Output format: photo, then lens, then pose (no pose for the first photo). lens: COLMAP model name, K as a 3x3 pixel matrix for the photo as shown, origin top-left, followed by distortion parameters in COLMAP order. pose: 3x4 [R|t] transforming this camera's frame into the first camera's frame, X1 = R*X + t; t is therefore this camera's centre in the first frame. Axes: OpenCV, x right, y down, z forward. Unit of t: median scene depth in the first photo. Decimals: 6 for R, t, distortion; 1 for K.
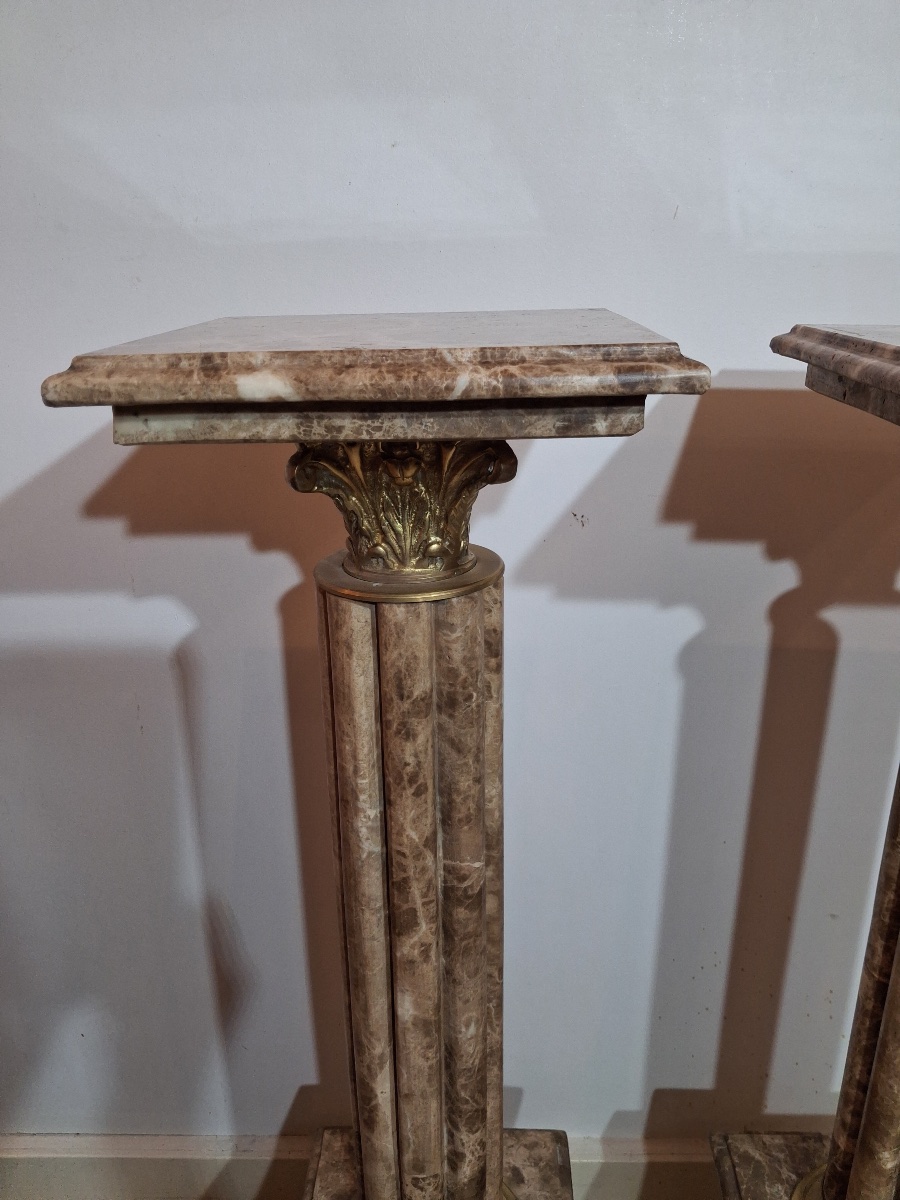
lens RADIAL K [[943.6, 0, 466.8], [0, 943.6, 601.7], [0, 0, 1]] dist [0.090923, -0.270172]
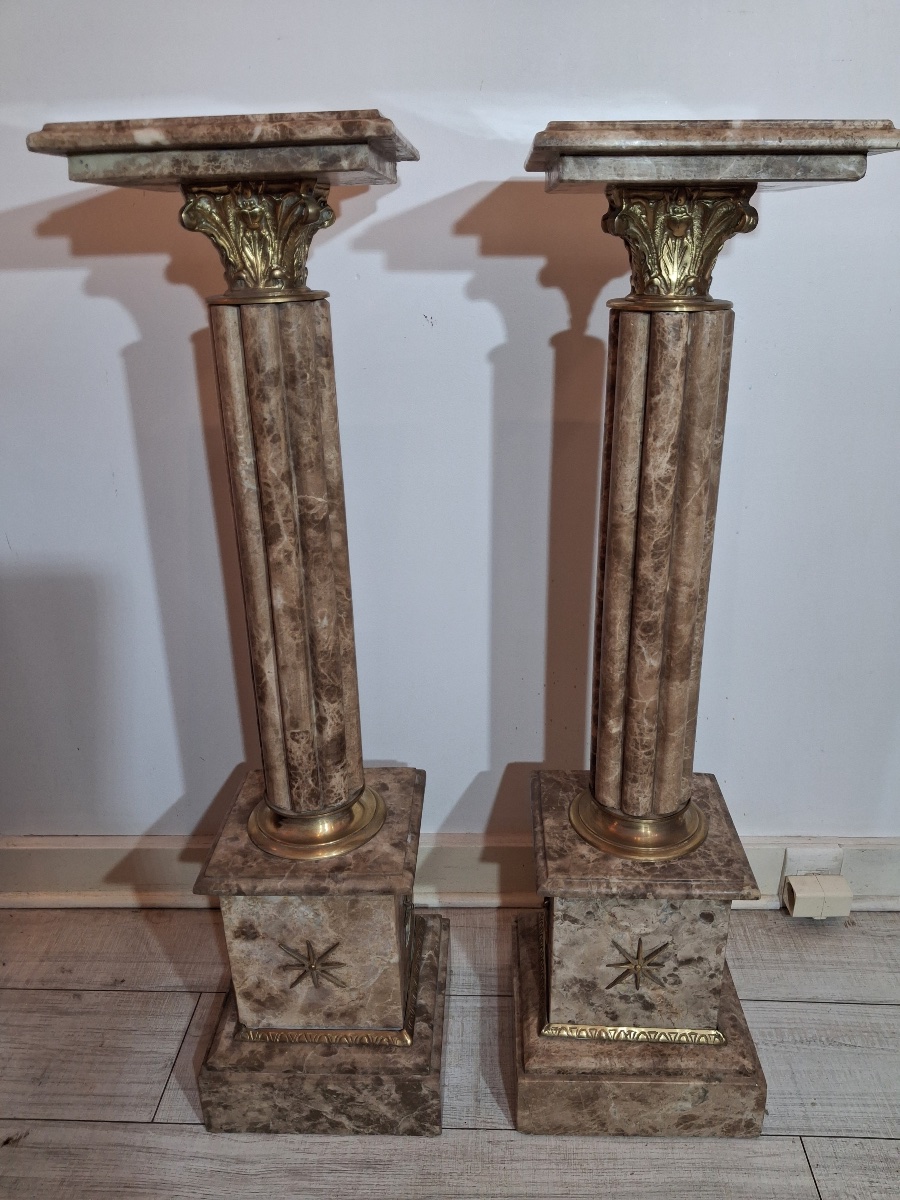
lens RADIAL K [[946.1, 0, 450.0], [0, 946.1, 600.0], [0, 0, 1]] dist [-0.000375, -0.008447]
pose [[0.999897, -0.014323, 0.000032, 0.226061], [0.014293, 0.997989, 0.061749, 0.359610], [-0.000916, -0.061742, 0.998092, -0.555015]]
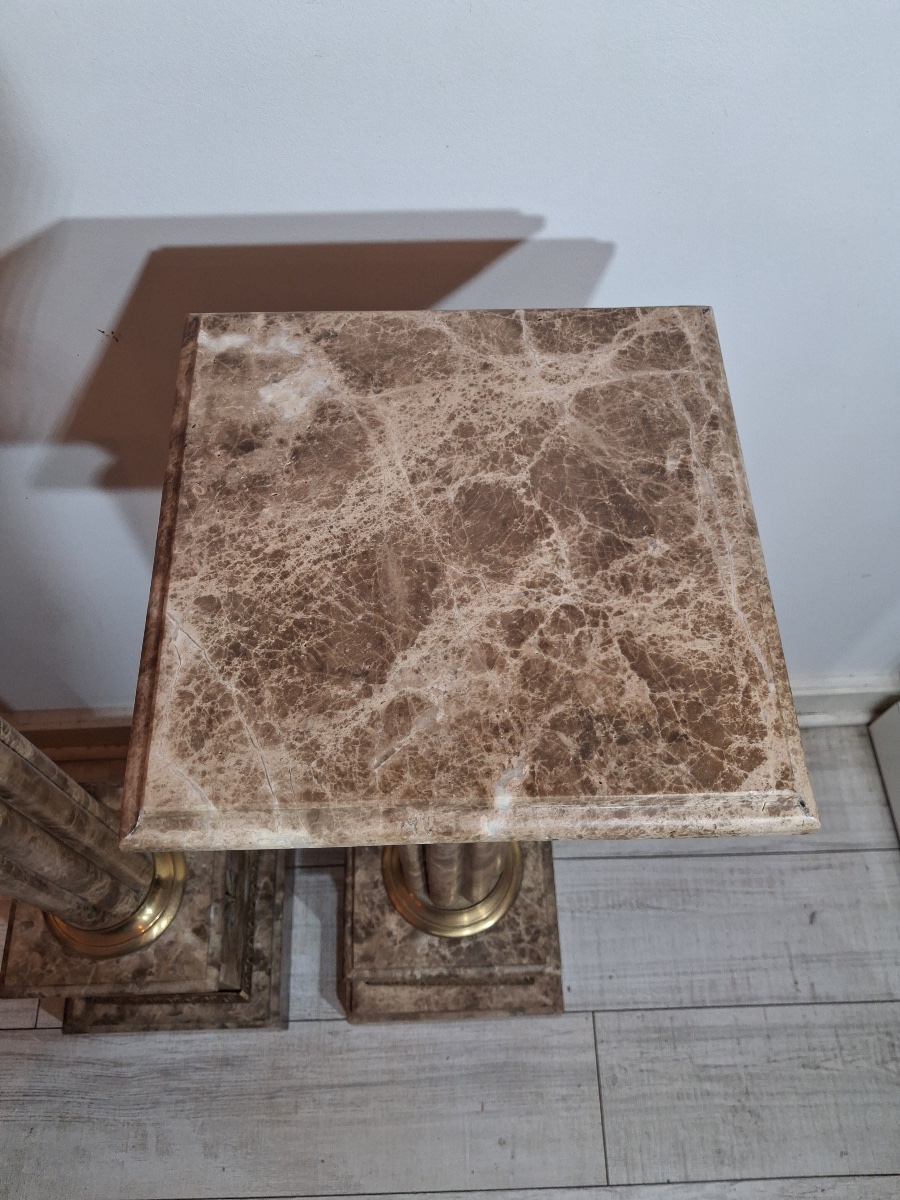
lens RADIAL K [[965.8, 0, 447.7], [0, 965.8, 607.7], [0, 0, 1]] dist [0.000353, -0.009378]
pose [[0.997051, -0.069763, 0.031975, 0.561576], [0.026473, 0.703757, 0.709947, -0.741152], [-0.072030, -0.707007, 0.703529, 0.355803]]
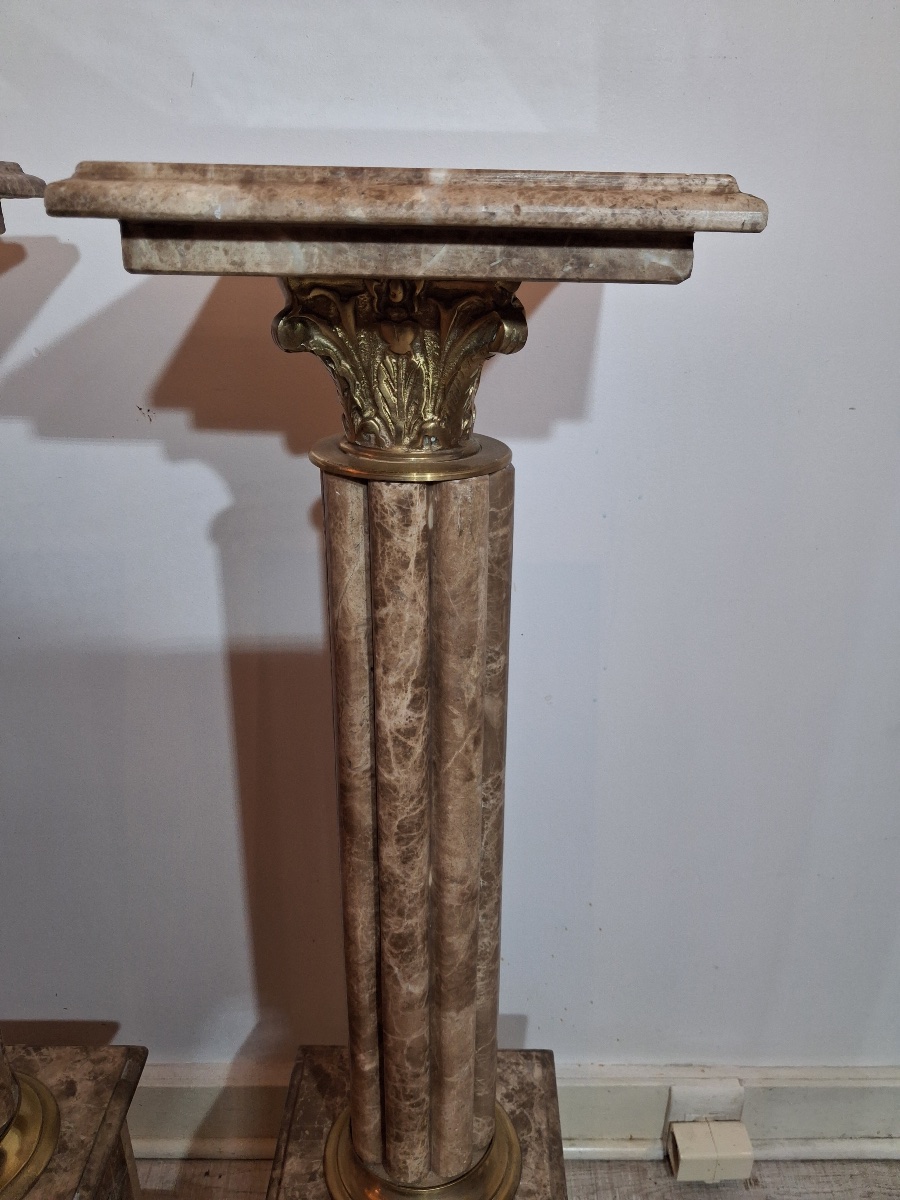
lens RADIAL K [[924.1, 0, 449.7], [0, 924.1, 573.8], [0, 0, 1]] dist [-0.005305, -0.008950]
pose [[0.999506, -0.005682, 0.030913, 0.597574], [0.004145, 0.998763, 0.049557, 0.056005], [-0.031157, -0.049404, 0.998293, 0.083967]]
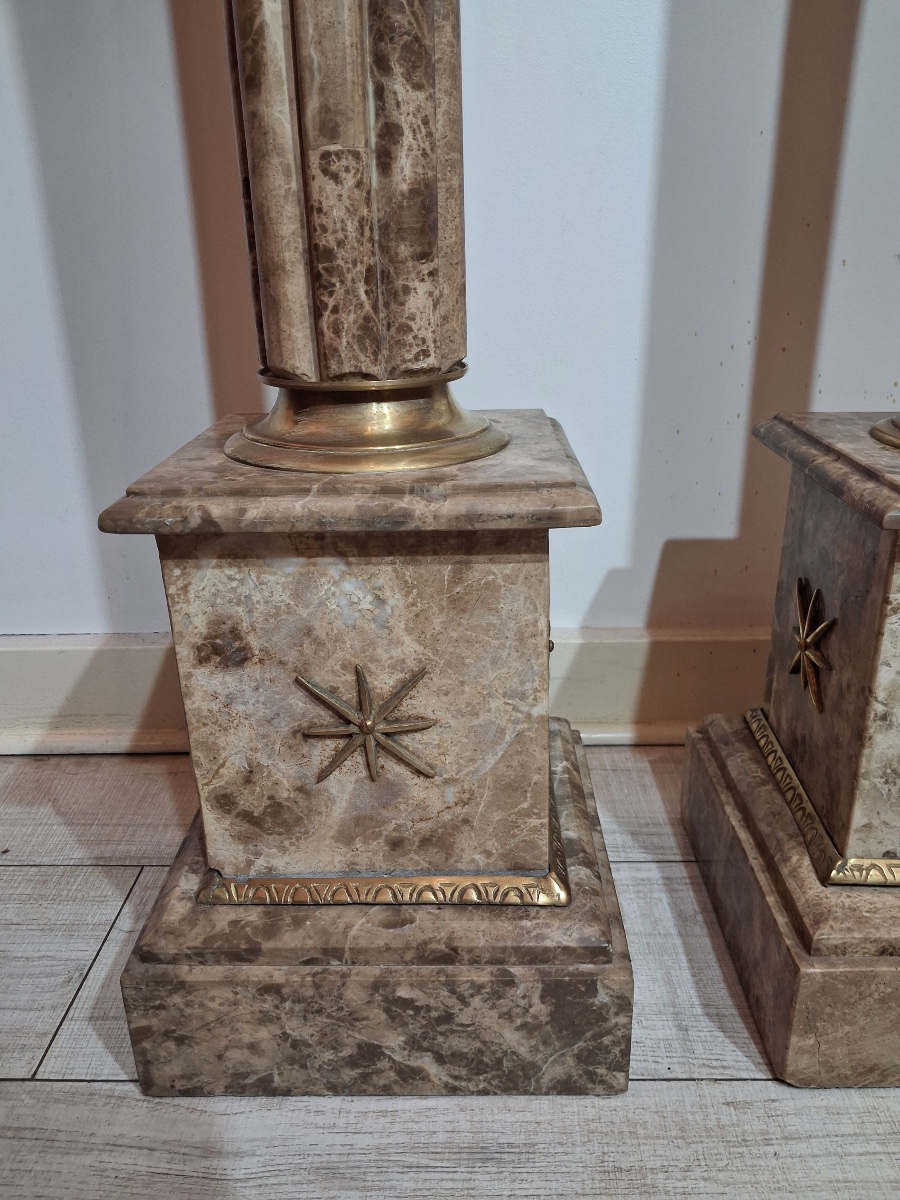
lens RADIAL K [[965.8, 0, 447.7], [0, 965.8, 607.7], [0, 0, 1]] dist [0.000353, -0.009378]
pose [[0.999569, -0.022989, 0.018258, 0.011593], [0.021891, 0.998063, 0.058240, 1.017950], [-0.019562, -0.057815, 0.998136, 0.362919]]
